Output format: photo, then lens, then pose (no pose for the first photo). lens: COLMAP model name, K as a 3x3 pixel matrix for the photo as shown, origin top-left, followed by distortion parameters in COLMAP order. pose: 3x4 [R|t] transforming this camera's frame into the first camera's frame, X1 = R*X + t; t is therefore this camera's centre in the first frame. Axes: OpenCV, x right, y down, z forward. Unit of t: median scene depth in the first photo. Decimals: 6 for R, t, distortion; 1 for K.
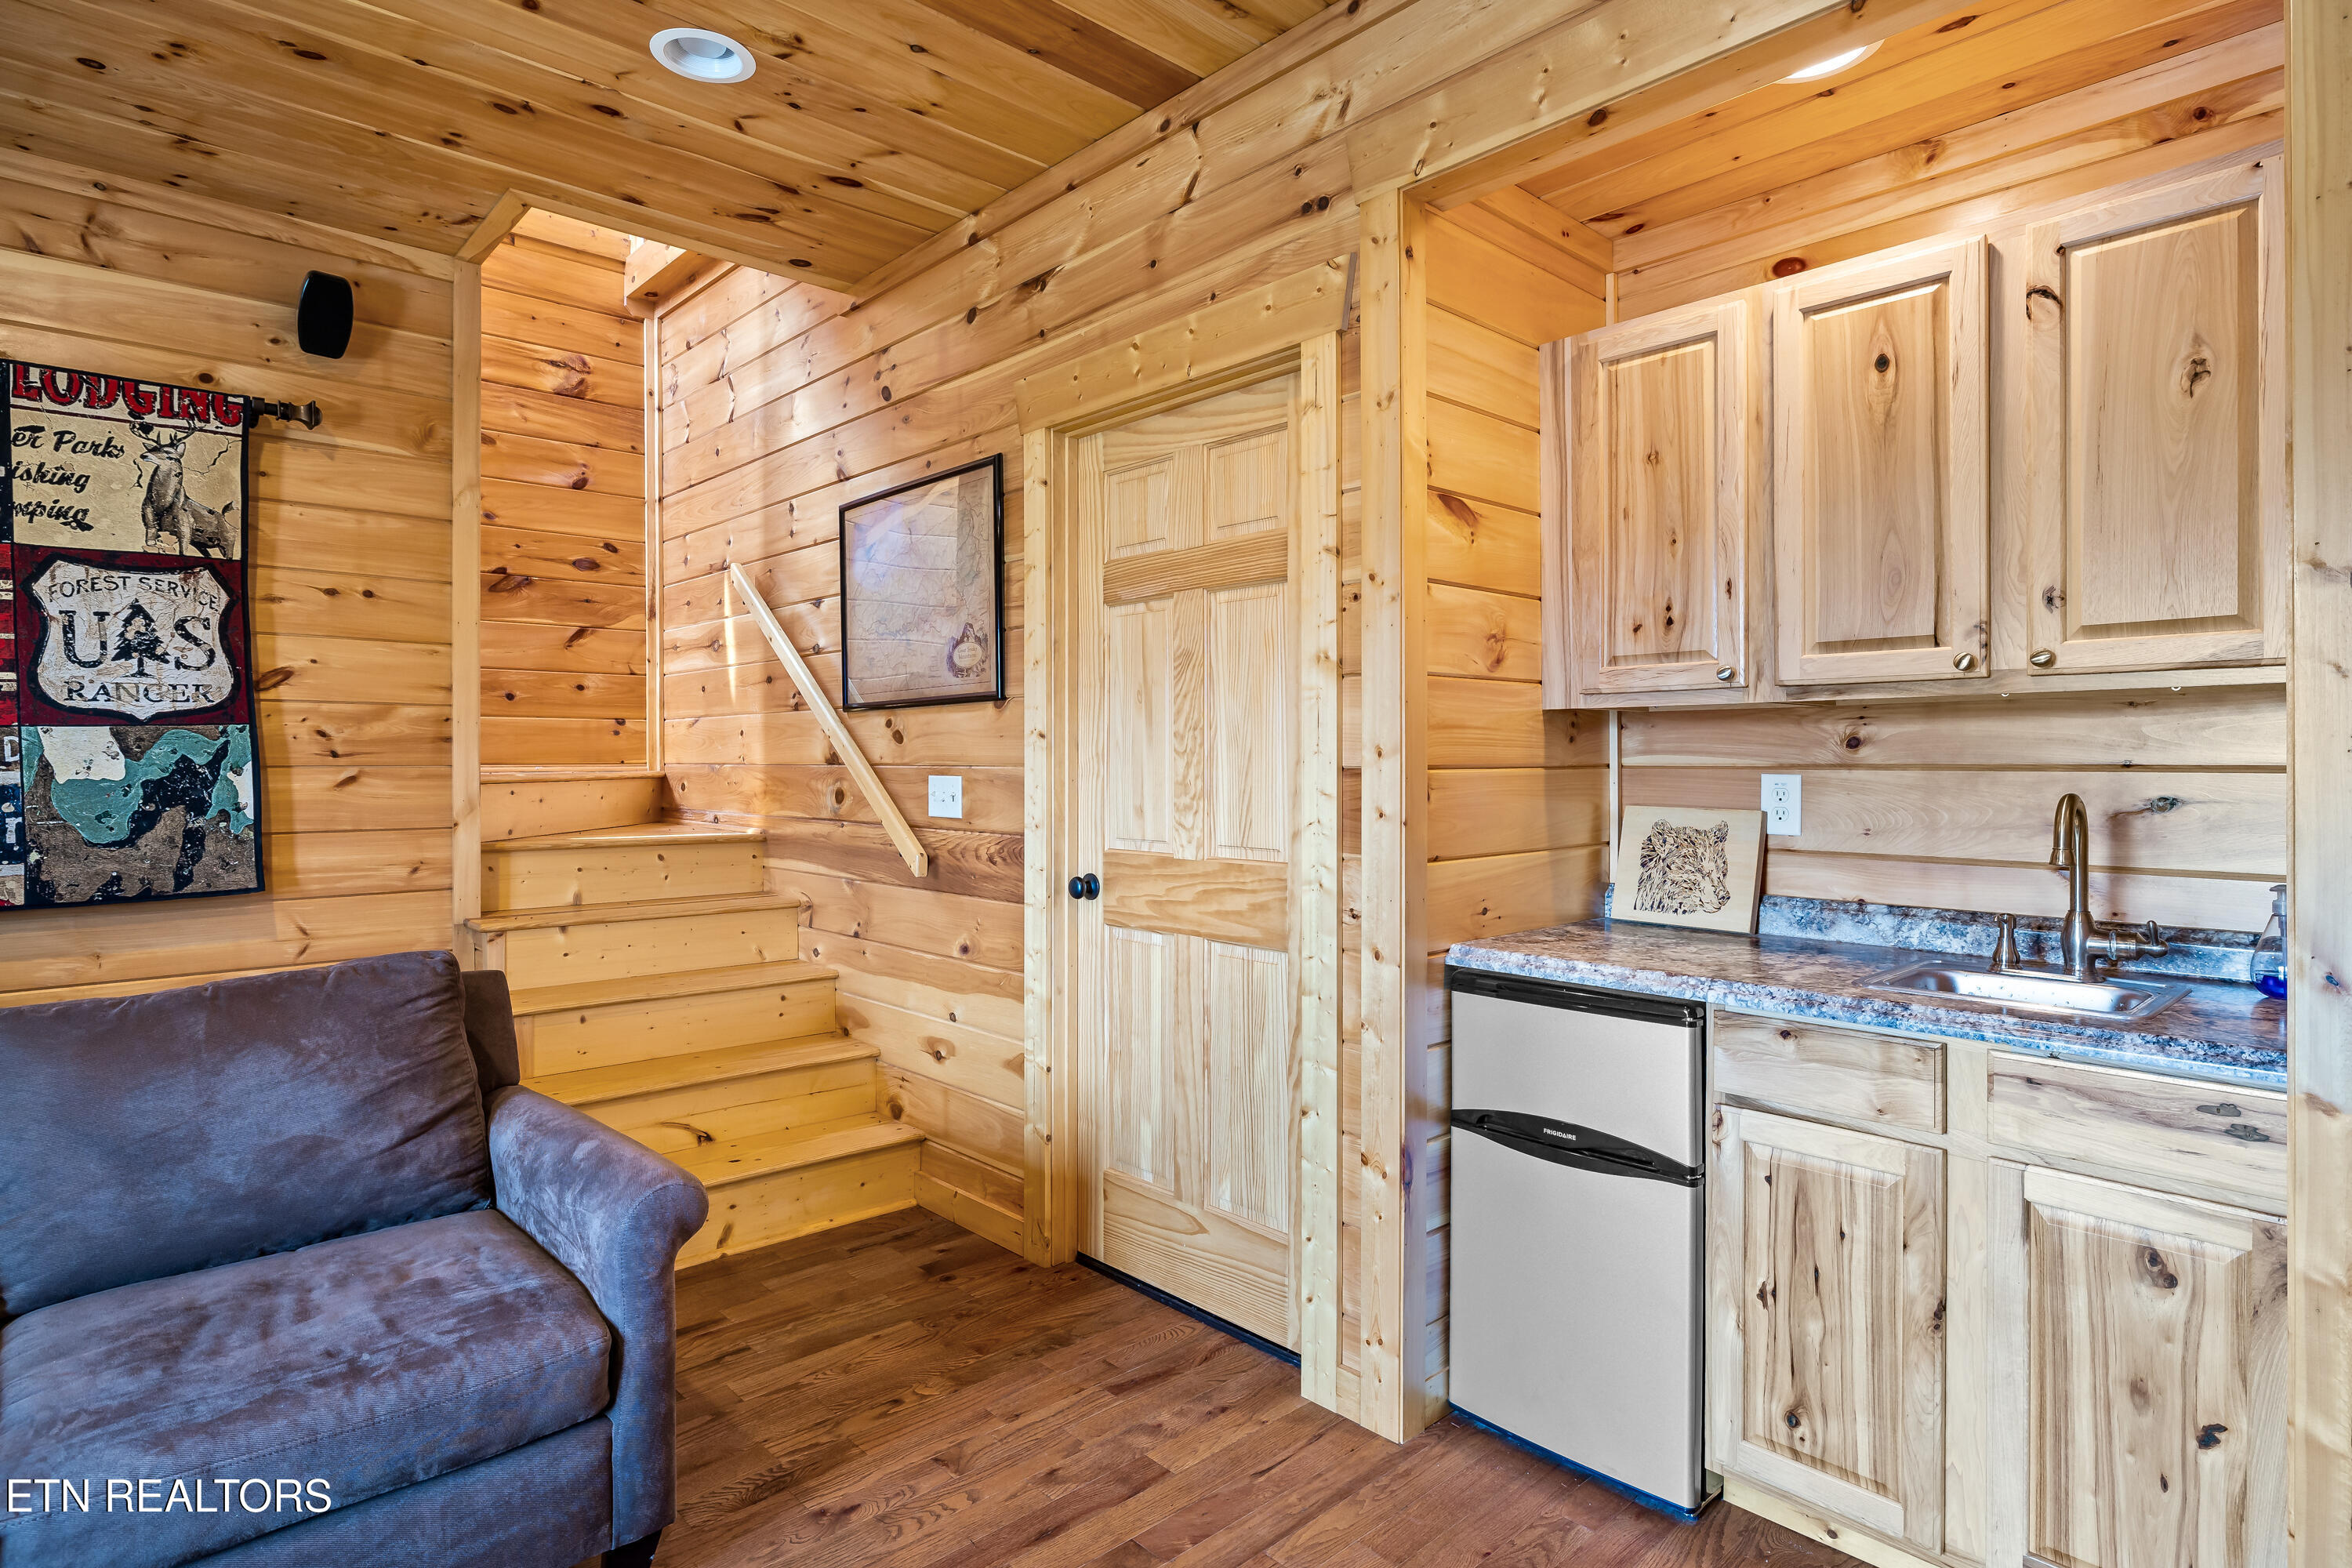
lens RADIAL K [[1237.6, 0, 1186.2], [0, 1237.6, 762.8], [0, 0, 1]] dist [-0.004421, 0.000373]
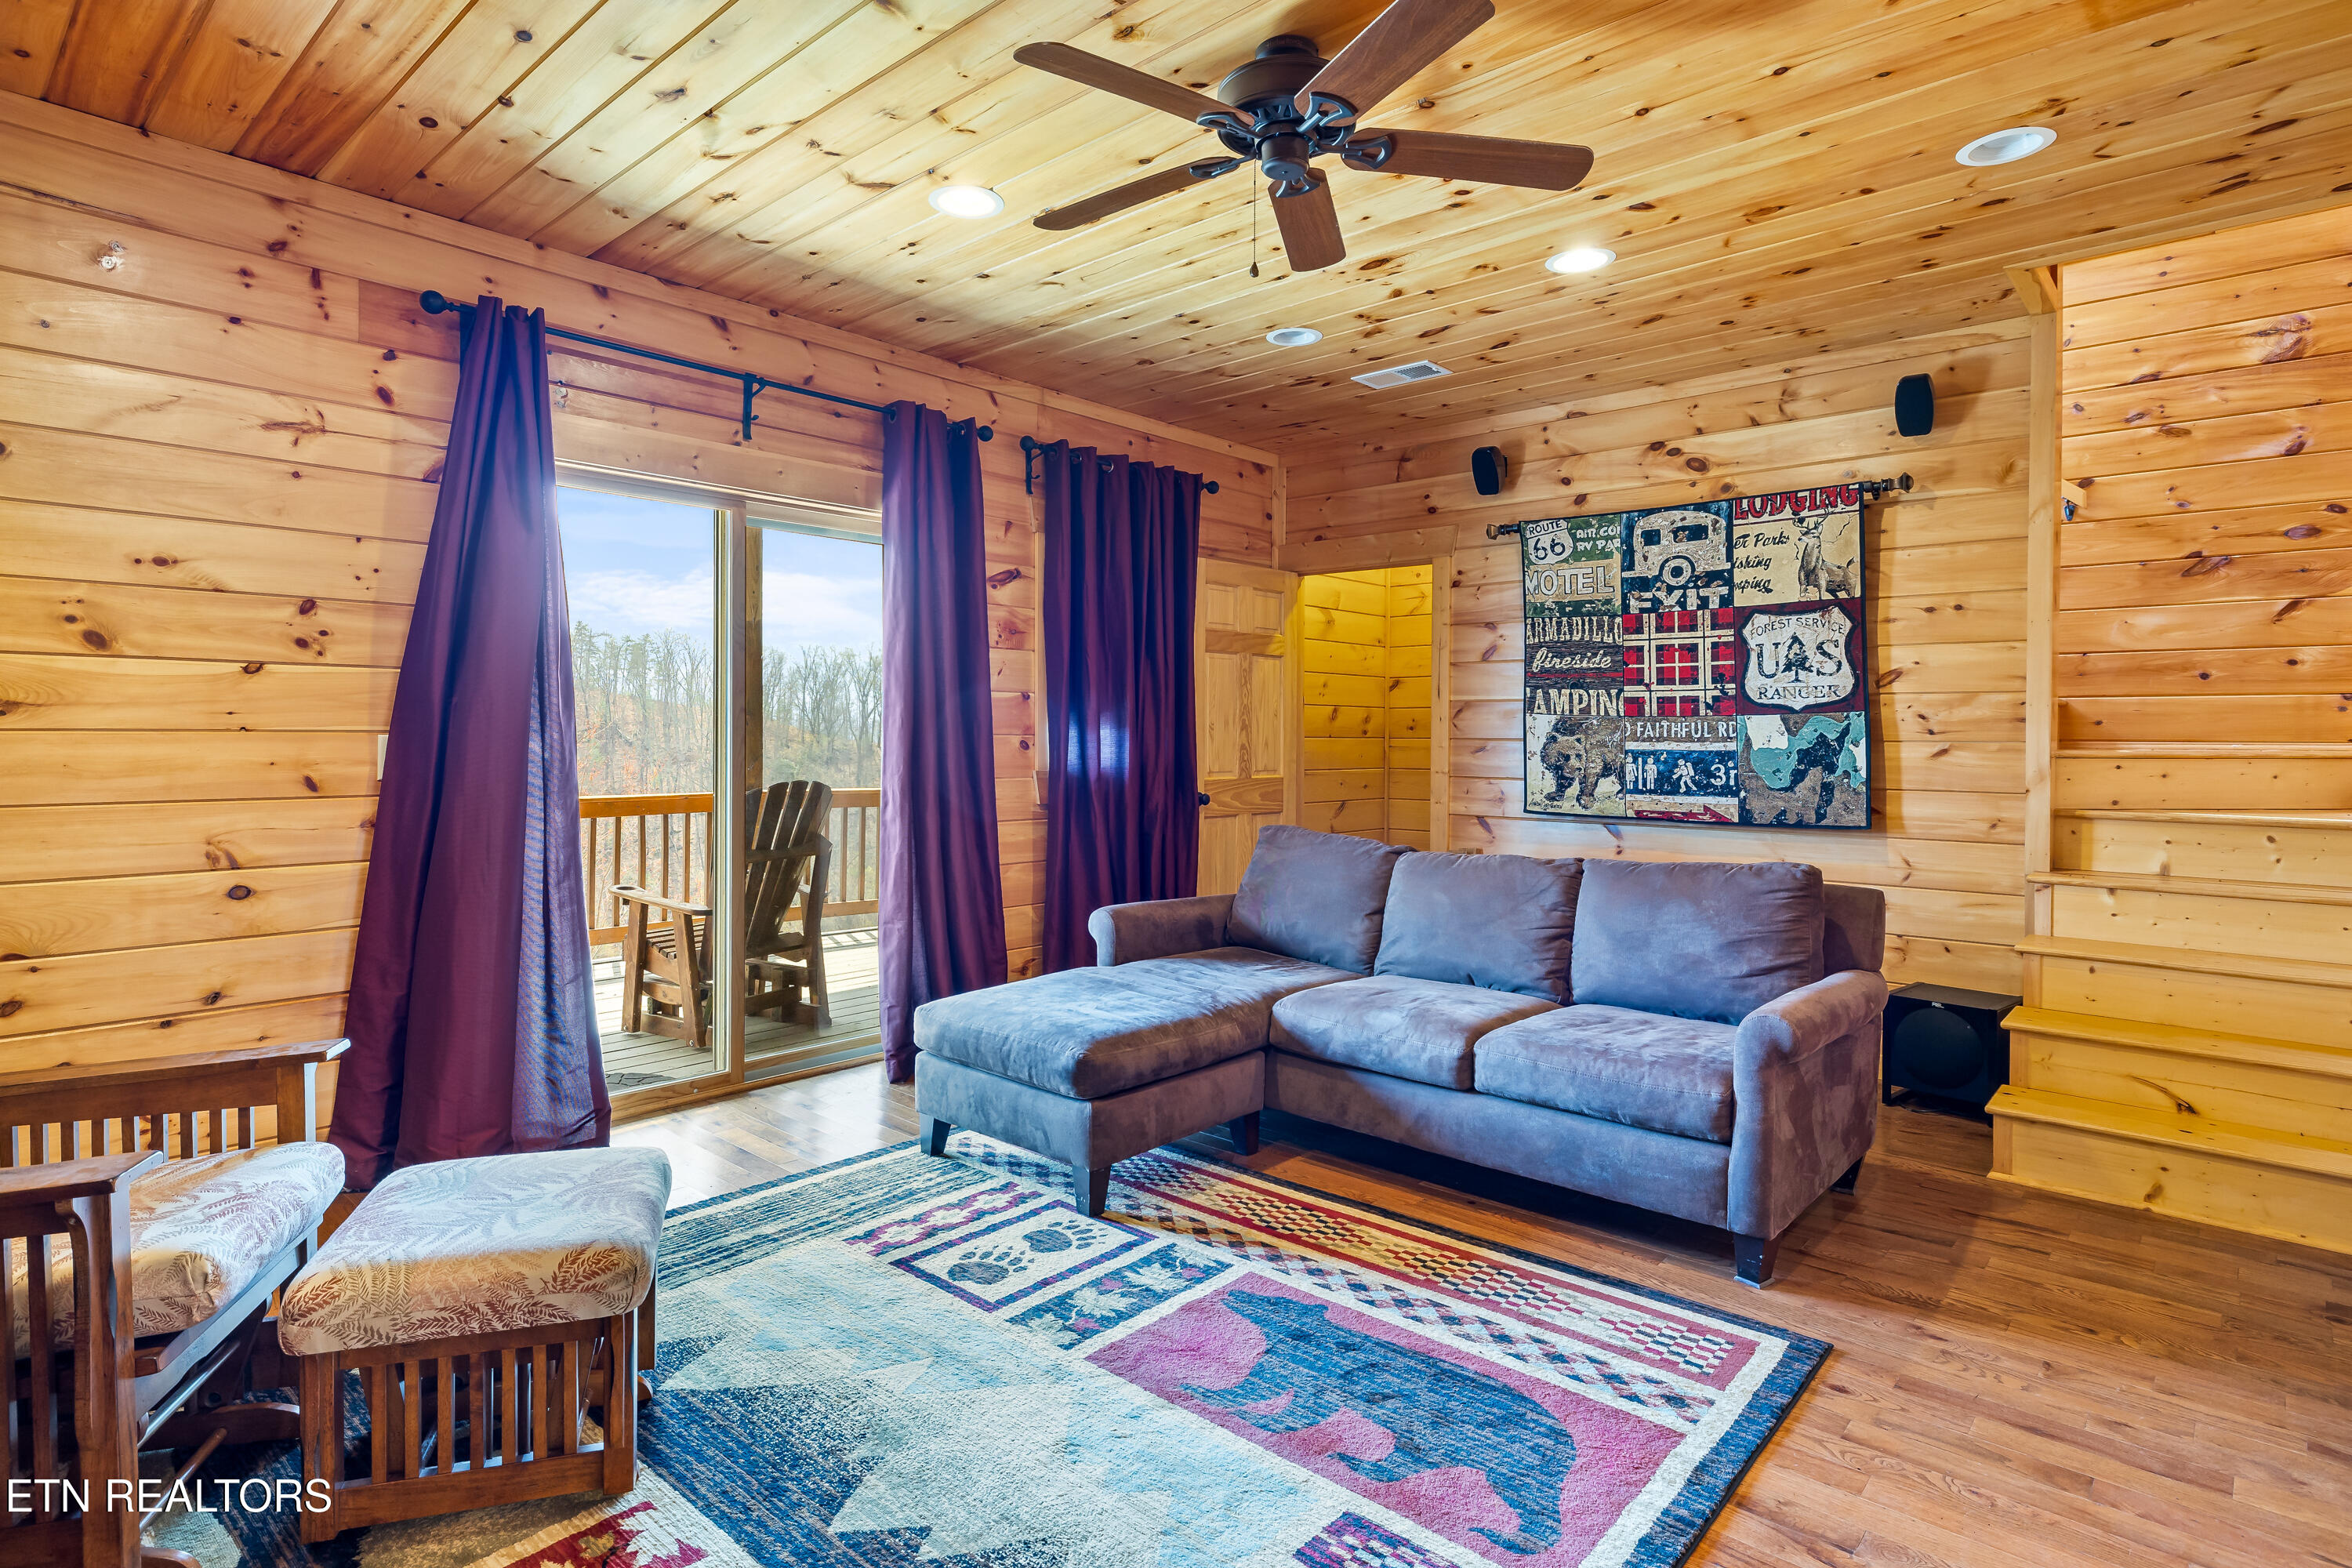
lens RADIAL K [[1237.6, 0, 1143.4], [0, 1237.6, 750.7], [0, 0, 1]] dist [-0.004421, 0.000373]
pose [[0.064359, 0.014534, -0.997821, 0.618819], [-0.006384, 0.999879, 0.014153, -0.000616], [0.997906, 0.005459, 0.064444, 0.079508]]
